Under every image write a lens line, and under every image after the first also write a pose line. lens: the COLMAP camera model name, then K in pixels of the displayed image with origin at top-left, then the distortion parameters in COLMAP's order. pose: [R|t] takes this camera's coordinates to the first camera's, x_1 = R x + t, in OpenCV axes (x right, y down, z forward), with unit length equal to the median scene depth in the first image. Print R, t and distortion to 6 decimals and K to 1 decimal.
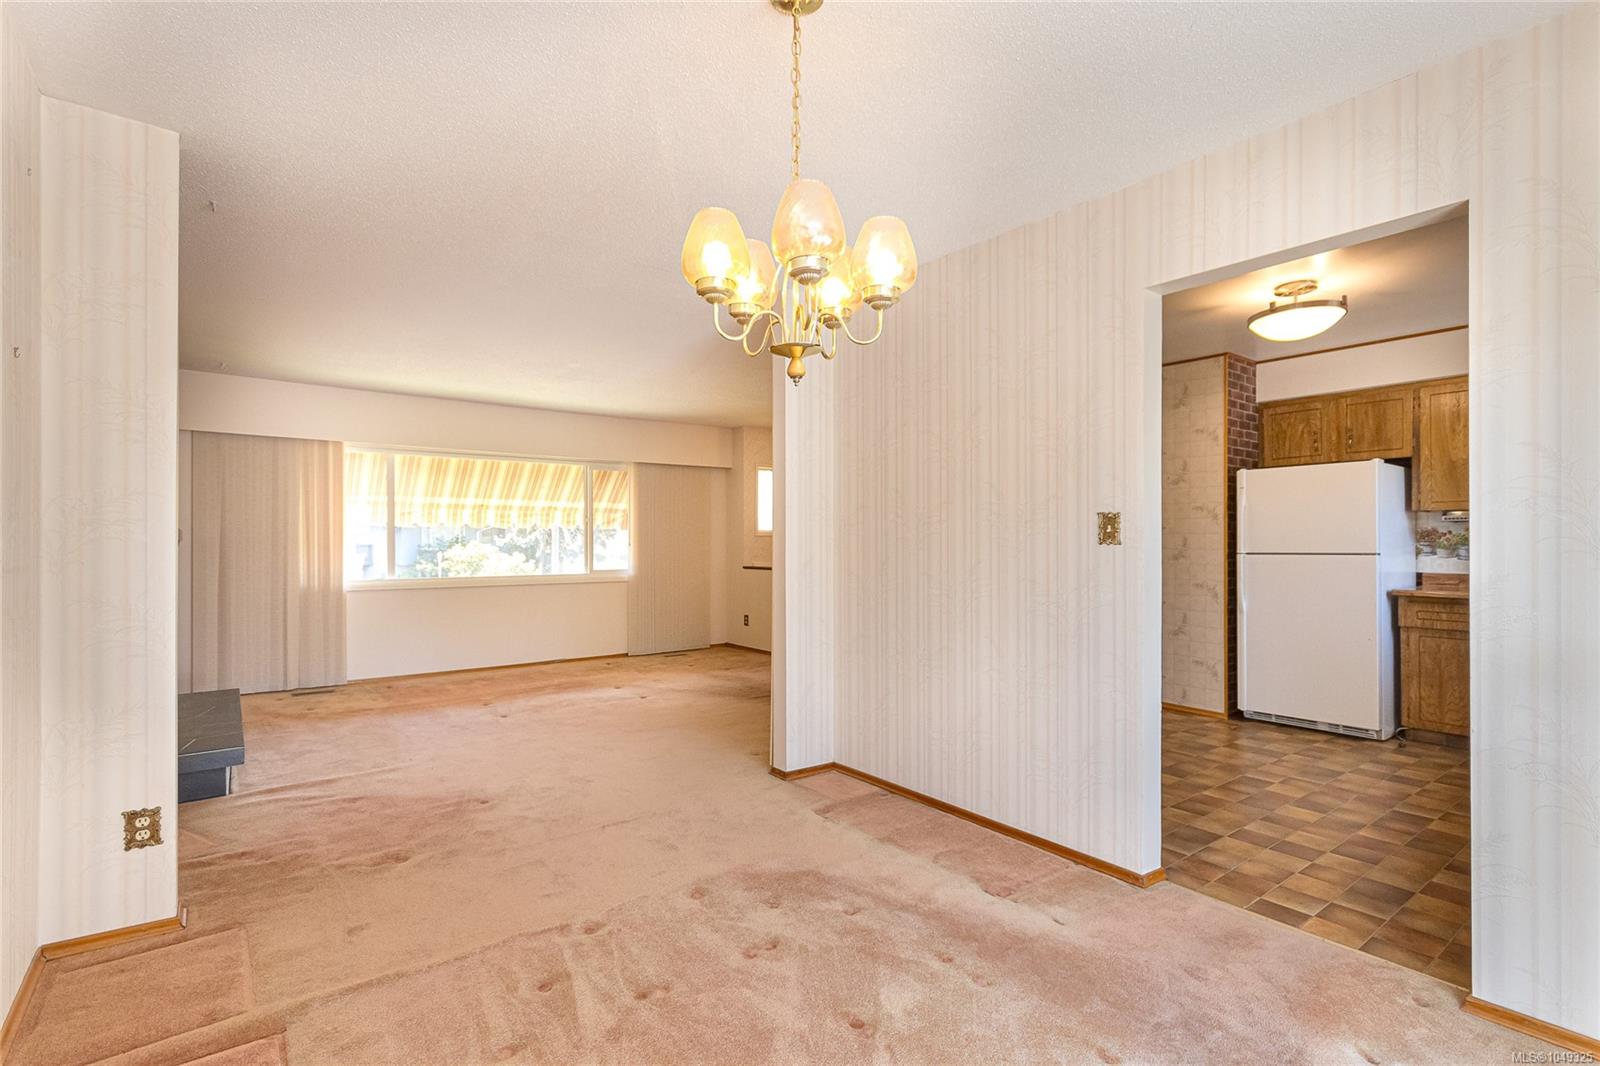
lens RADIAL K [[756.4, 0, 804.8], [0, 756.4, 544.3], [0, 0, 1]] dist [0.016286, 0.000693]
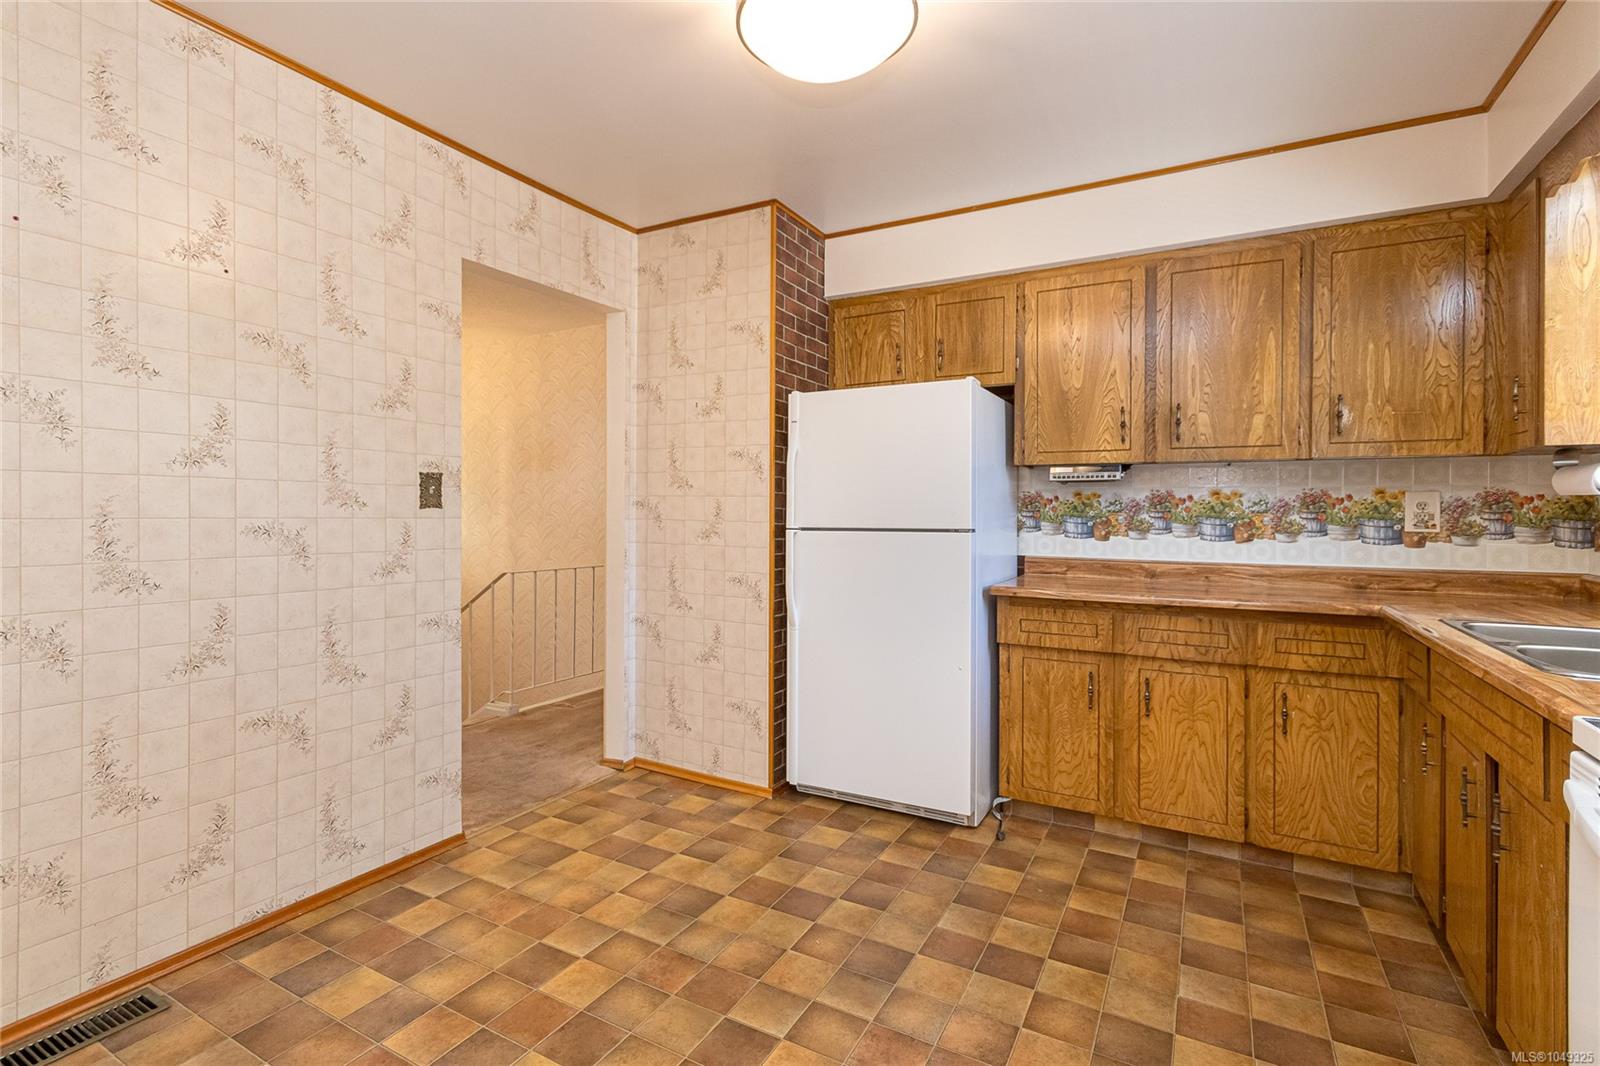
lens RADIAL K [[756.4, 0, 796.5], [0, 756.4, 520.9], [0, 0, 1]] dist [0.016286, 0.000693]
pose [[0.918095, 0.001723, 0.396358, 0.338343], [-0.005852, 0.999940, 0.009207, 0.000127], [-0.396318, -0.010772, 0.918050, 0.442496]]
